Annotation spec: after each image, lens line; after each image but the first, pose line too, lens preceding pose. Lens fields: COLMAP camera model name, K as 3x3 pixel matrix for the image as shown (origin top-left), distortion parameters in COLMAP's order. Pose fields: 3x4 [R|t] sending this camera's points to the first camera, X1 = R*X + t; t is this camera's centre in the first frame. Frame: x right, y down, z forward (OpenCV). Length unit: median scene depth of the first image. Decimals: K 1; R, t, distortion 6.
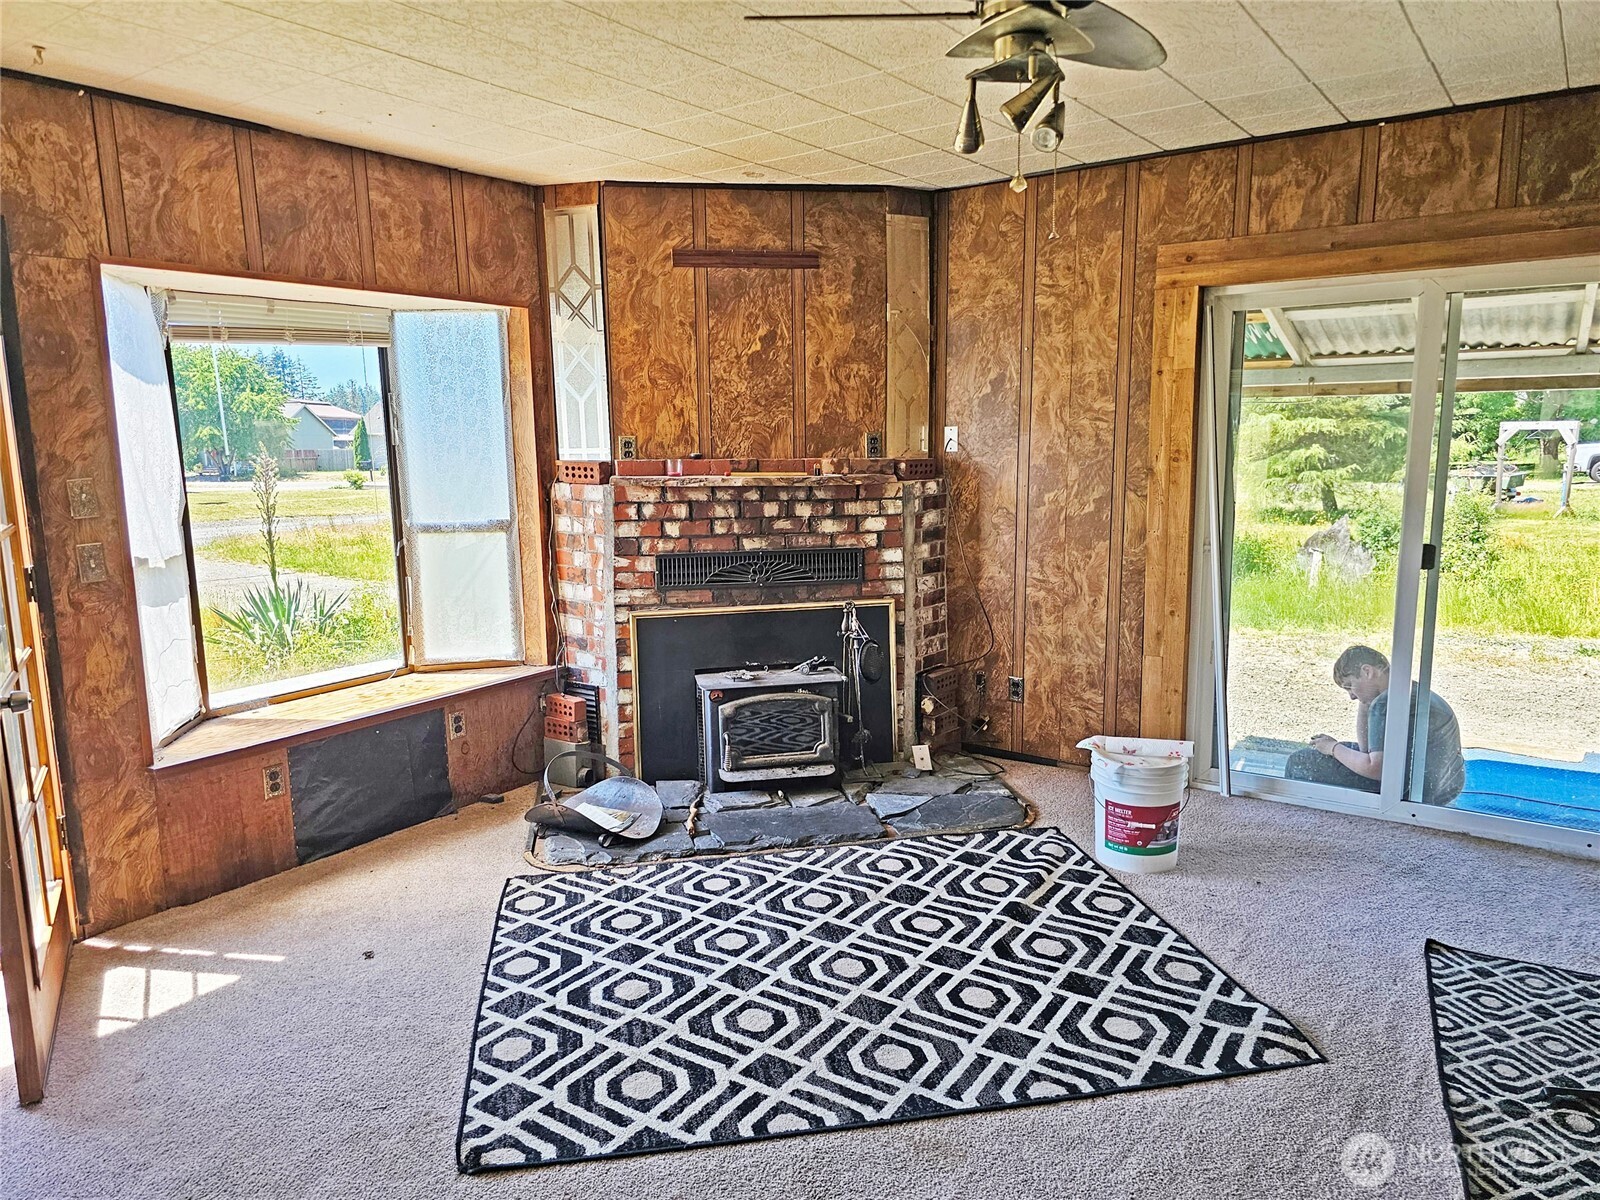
lens RADIAL K [[1087.7, 0, 791.9], [0, 1087.7, 603.2], [0, 0, 1]] dist [0.053114, -0.053171]
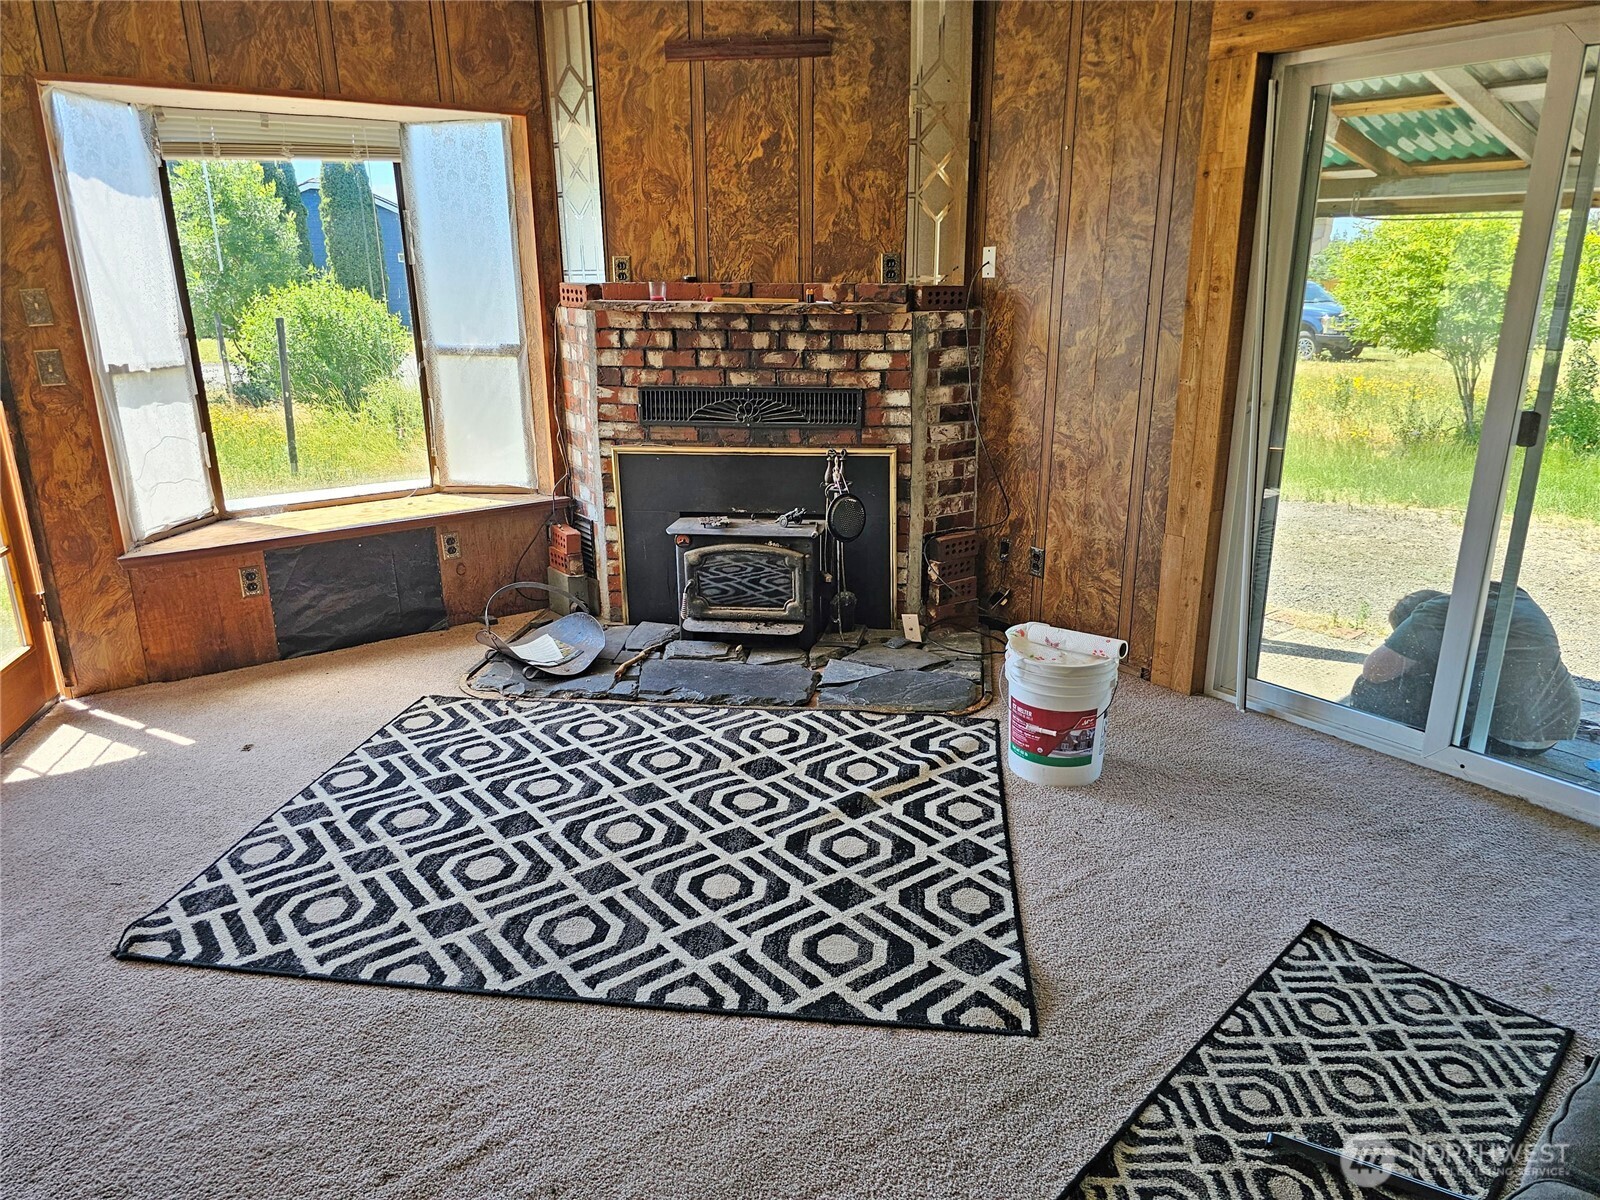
lens RADIAL K [[1087.7, 0, 791.1], [0, 1087.7, 600.7], [0, 0, 1]] dist [0.053114, -0.053171]
pose [[0.946510, 0.100879, -0.306499, 0.346672], [-0.056948, 0.987188, 0.149056, -0.010524], [0.317609, -0.123628, 0.940128, 0.138713]]
